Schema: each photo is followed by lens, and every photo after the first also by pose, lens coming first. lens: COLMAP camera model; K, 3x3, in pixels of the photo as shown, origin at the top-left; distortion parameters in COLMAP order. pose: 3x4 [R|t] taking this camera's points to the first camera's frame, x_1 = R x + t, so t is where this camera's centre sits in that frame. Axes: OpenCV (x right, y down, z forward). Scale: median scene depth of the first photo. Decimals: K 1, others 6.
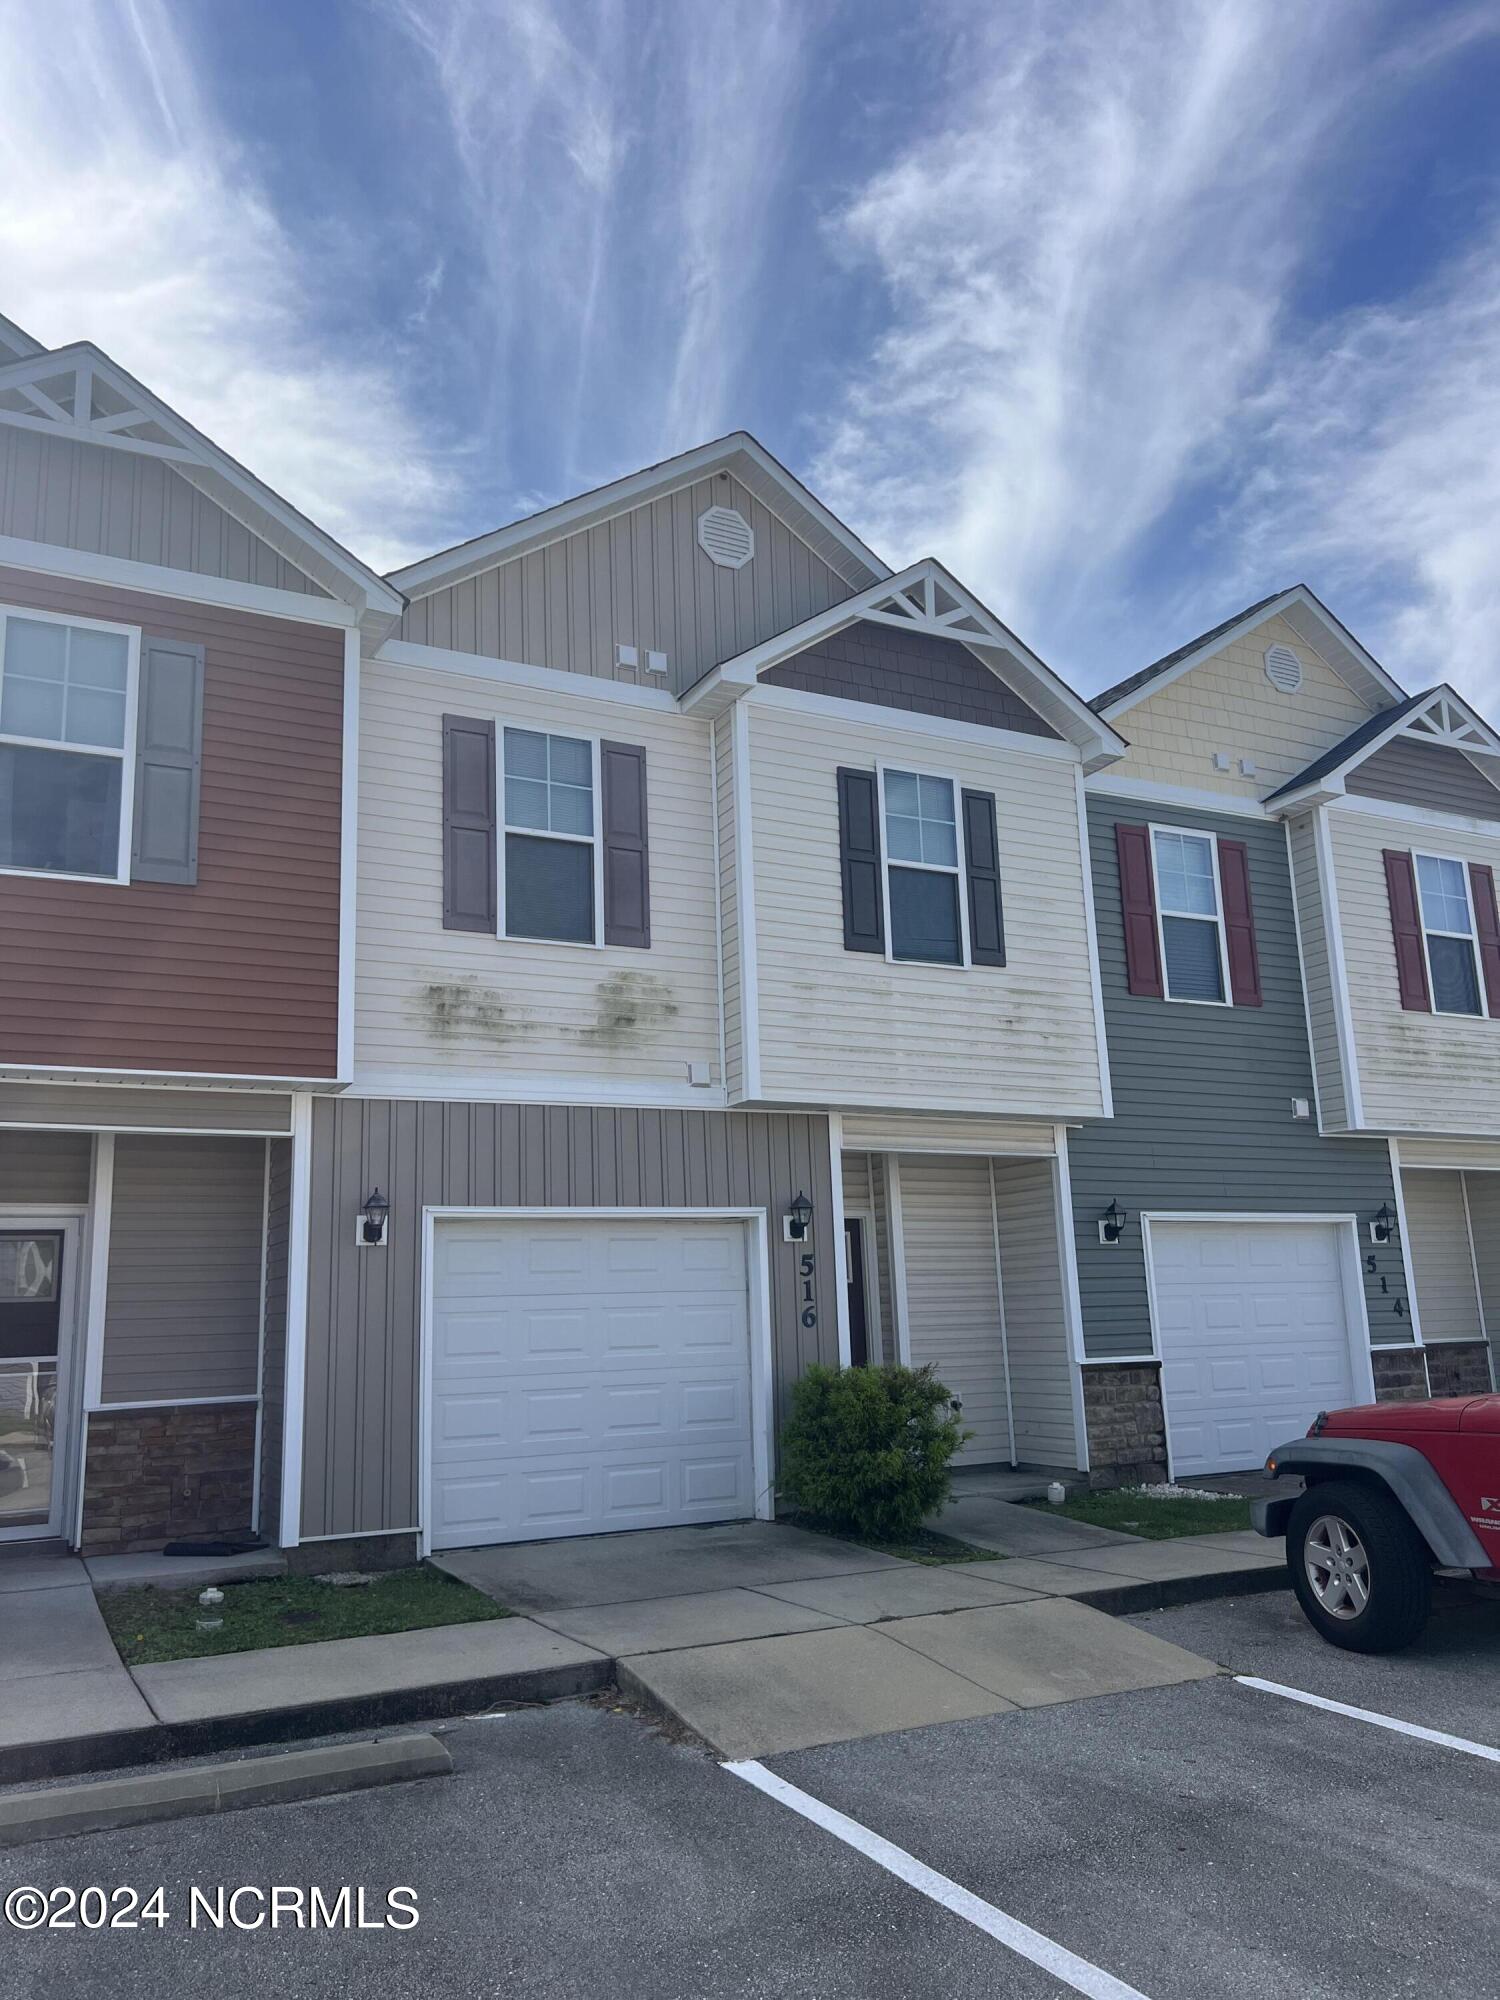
lens RADIAL K [[1484.9, 0, 739.3], [0, 1484.9, 1028.5], [0, 0, 1]] dist [0.126698, -0.235167]
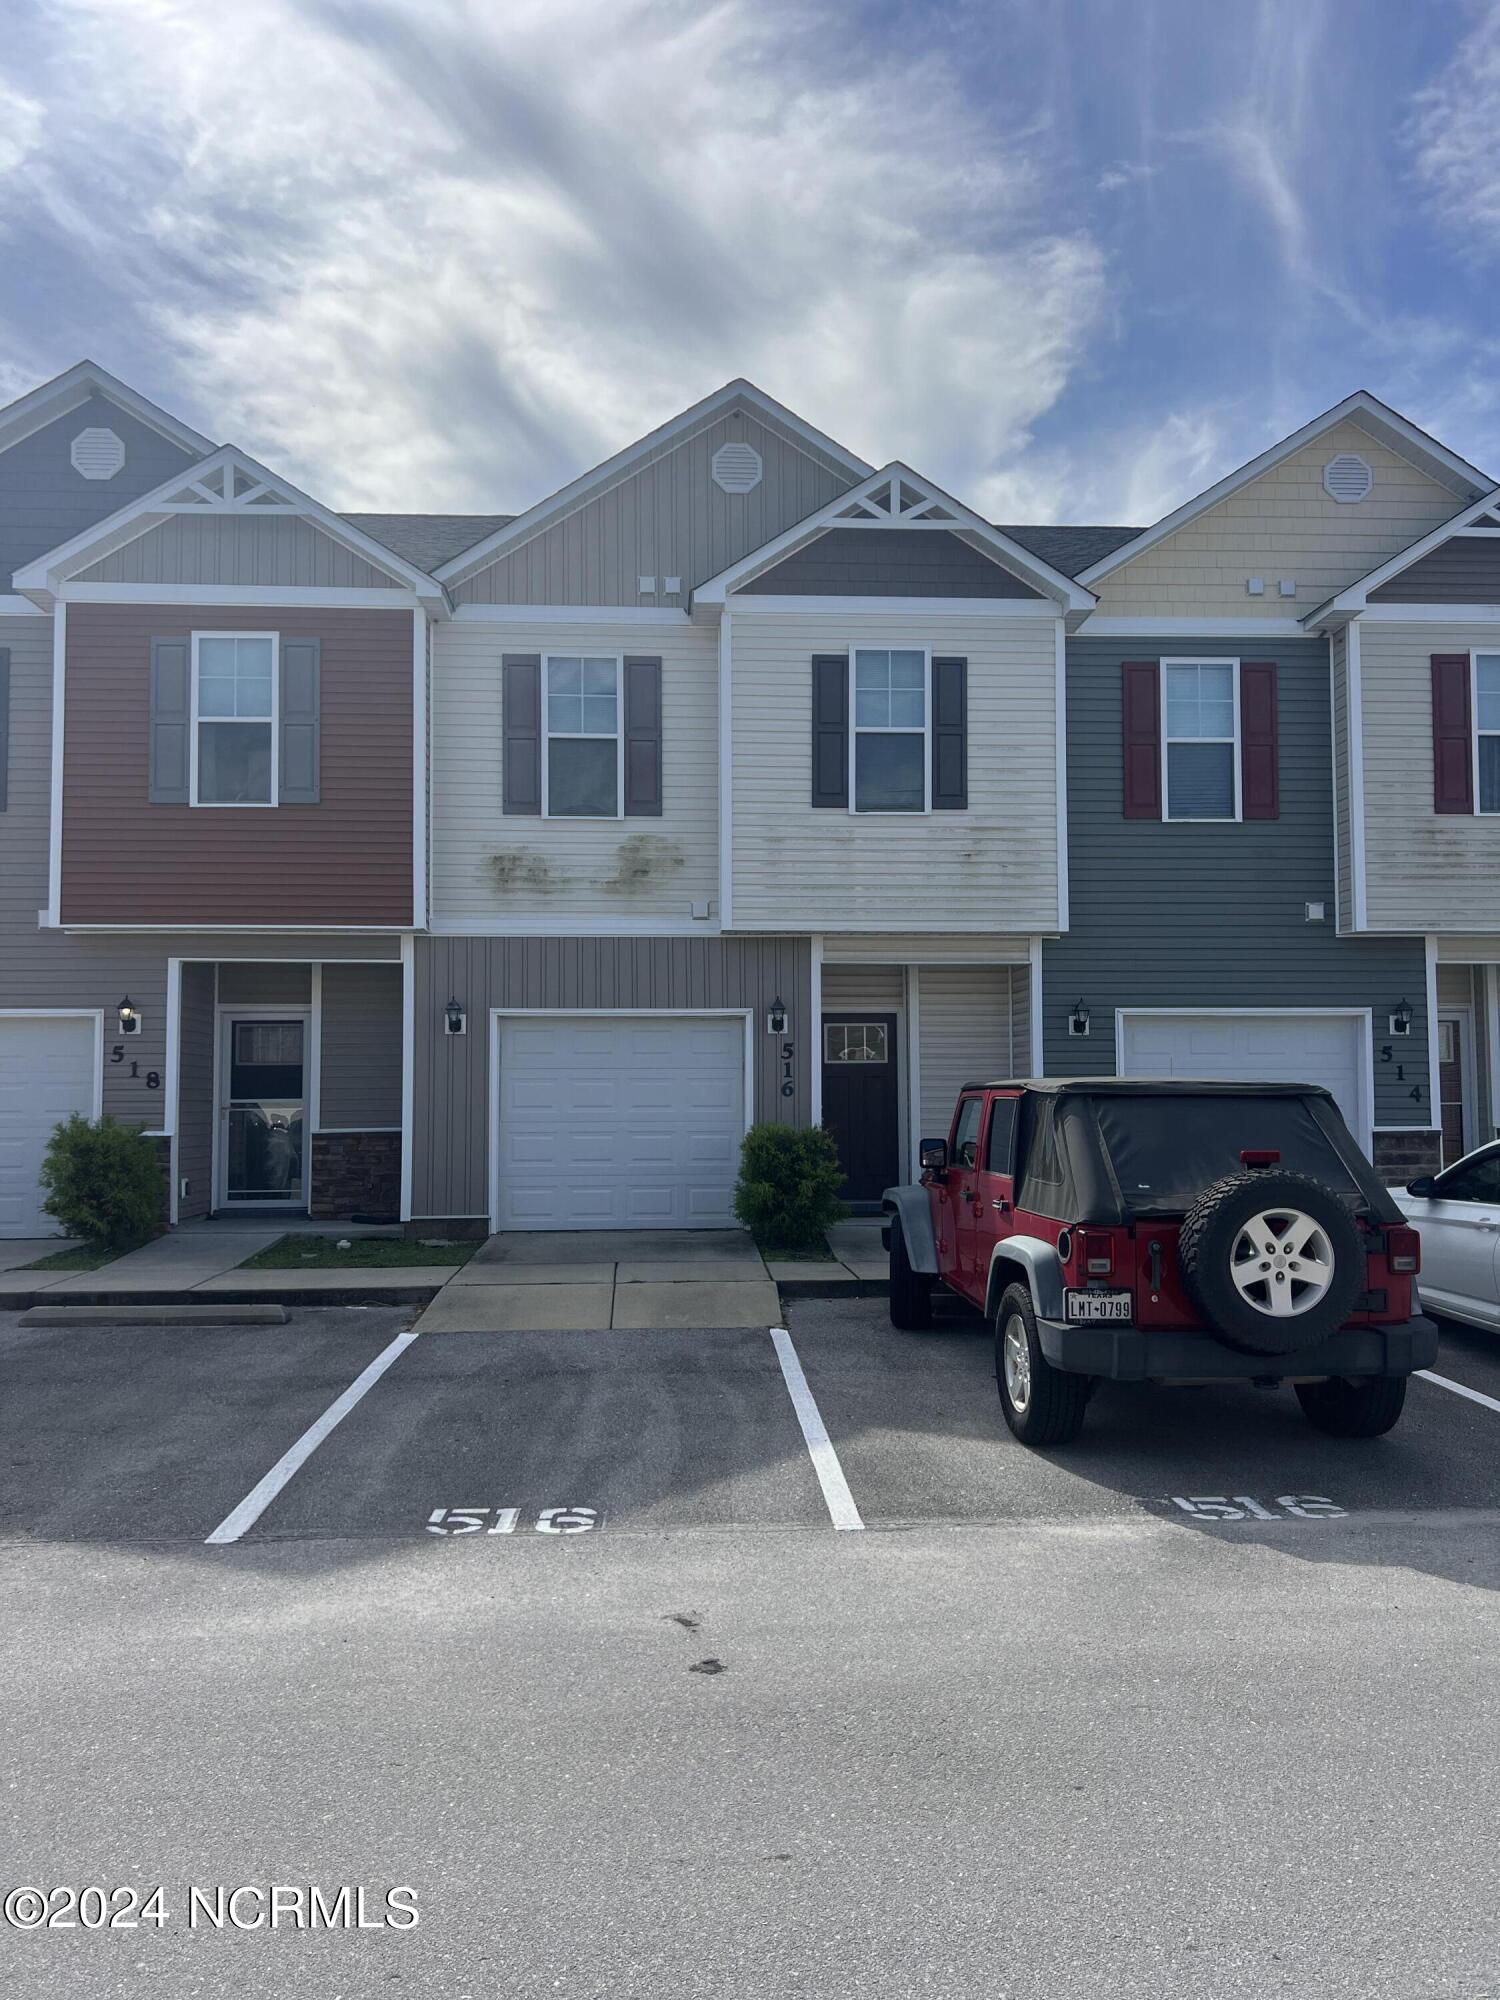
lens RADIAL K [[1489.0, 0, 749.2], [0, 1489.0, 1016.6], [0, 0, 1]] dist [0.185614, -0.425976]
pose [[0.911364, 0.009740, -0.411487, 0.552438], [0.053984, 0.988256, 0.142957, -0.062062], [0.408047, -0.152500, 0.900134, -0.200363]]
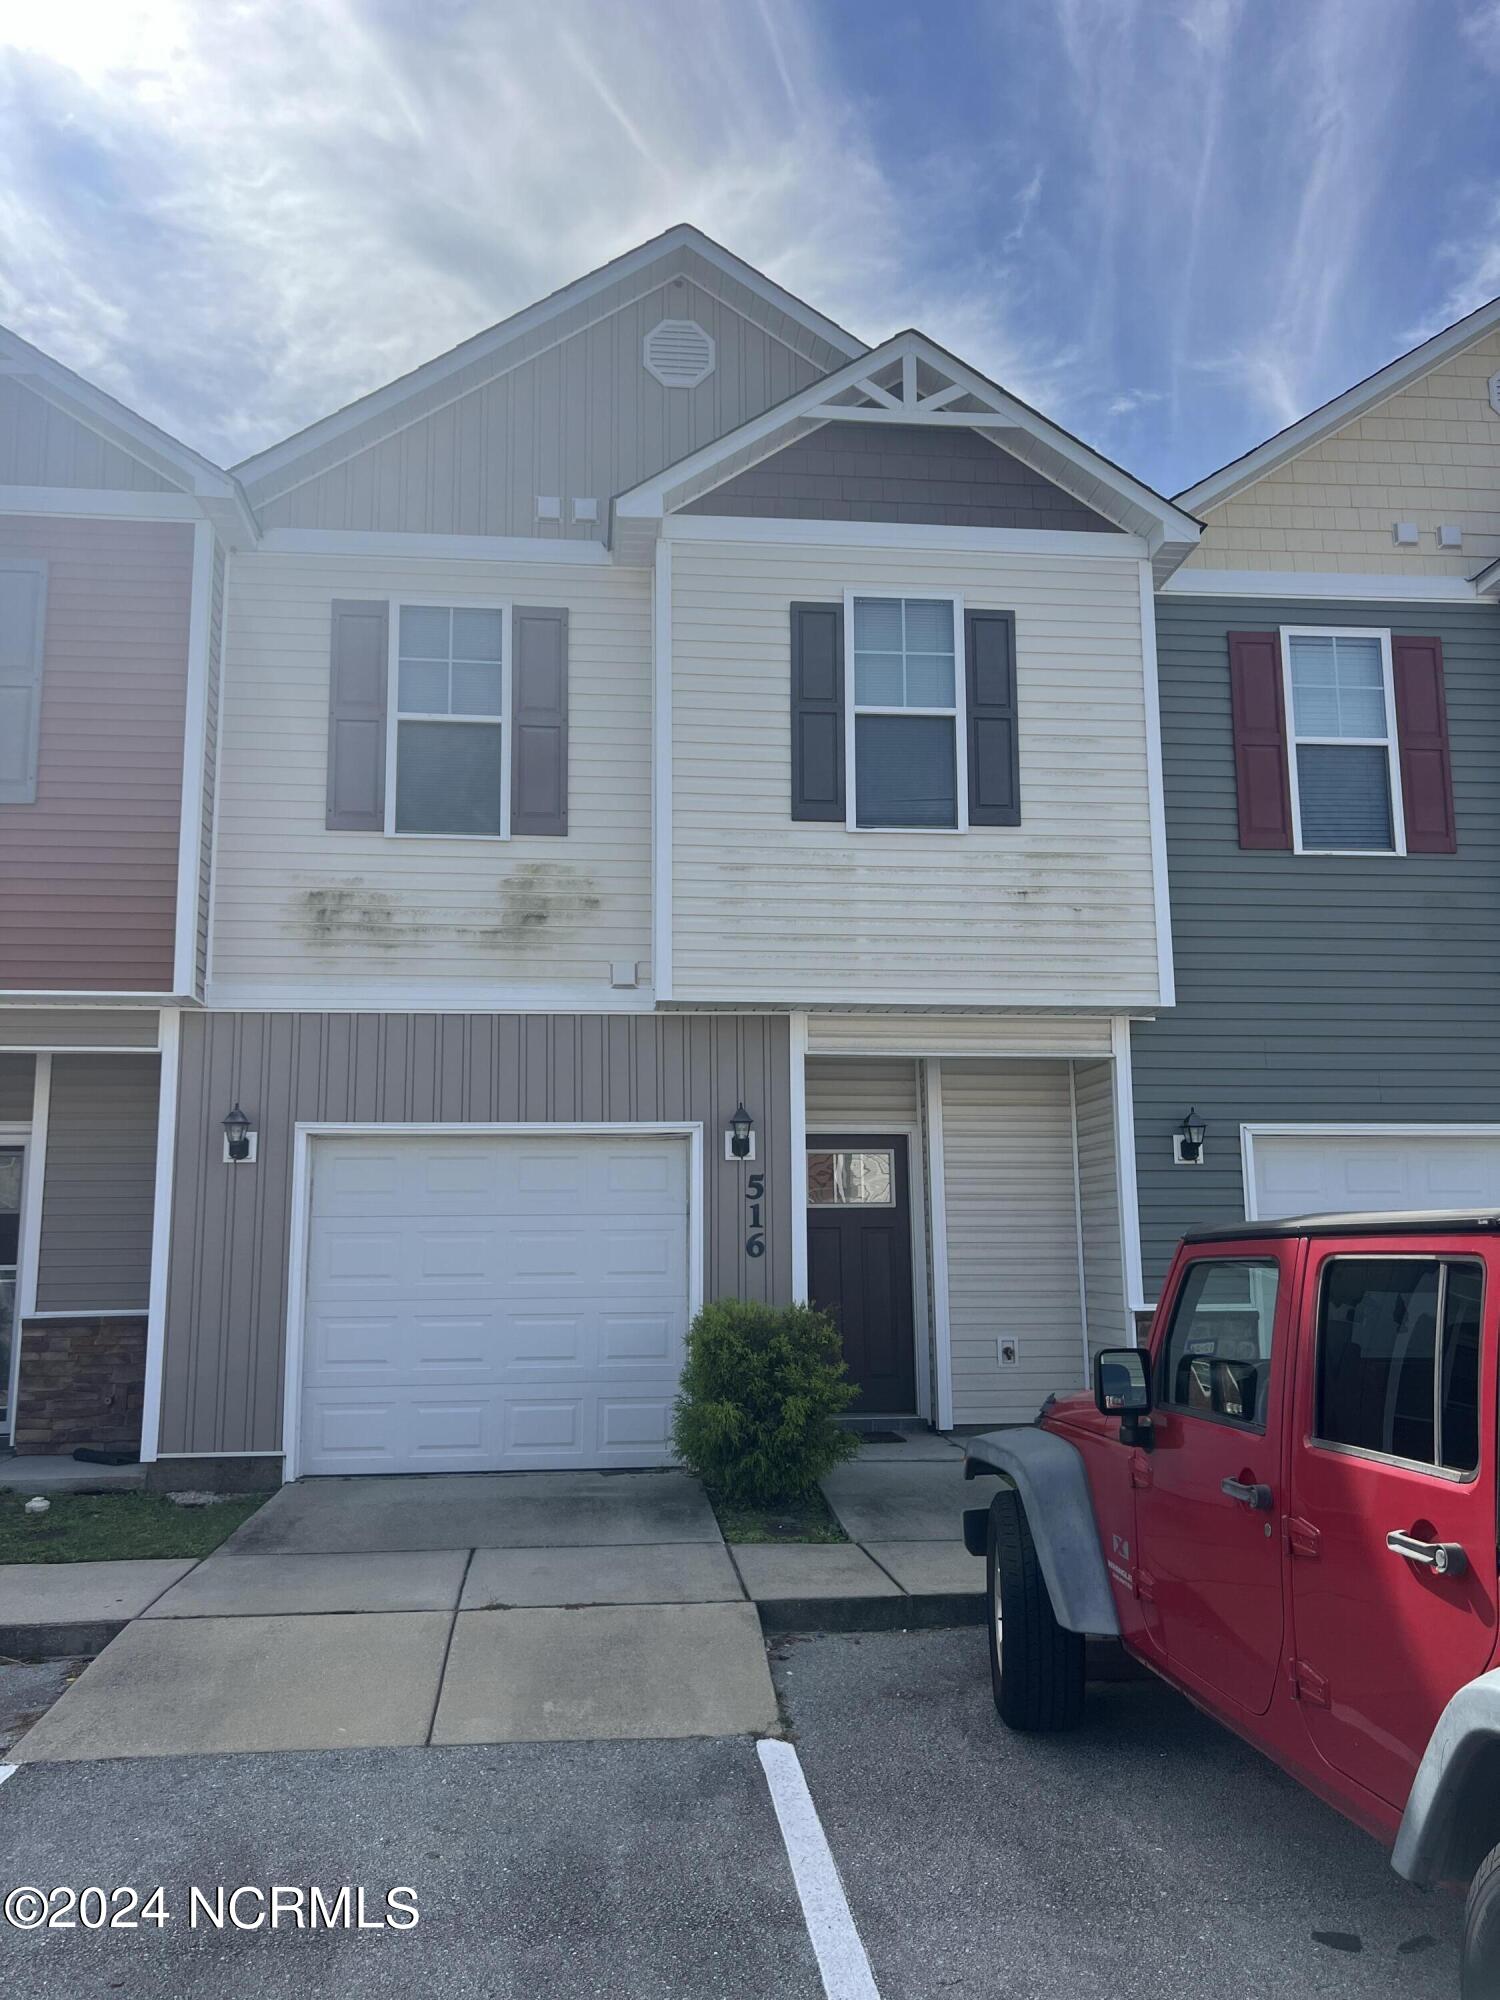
lens RADIAL K [[1484.9, 0, 739.3], [0, 1484.9, 1028.5], [0, 0, 1]] dist [0.126698, -0.235167]
pose [[0.927754, -0.028679, -0.372090, 0.358791], [0.049589, 0.997675, 0.046747, 0.024694], [0.369884, -0.061821, 0.927019, 0.192304]]
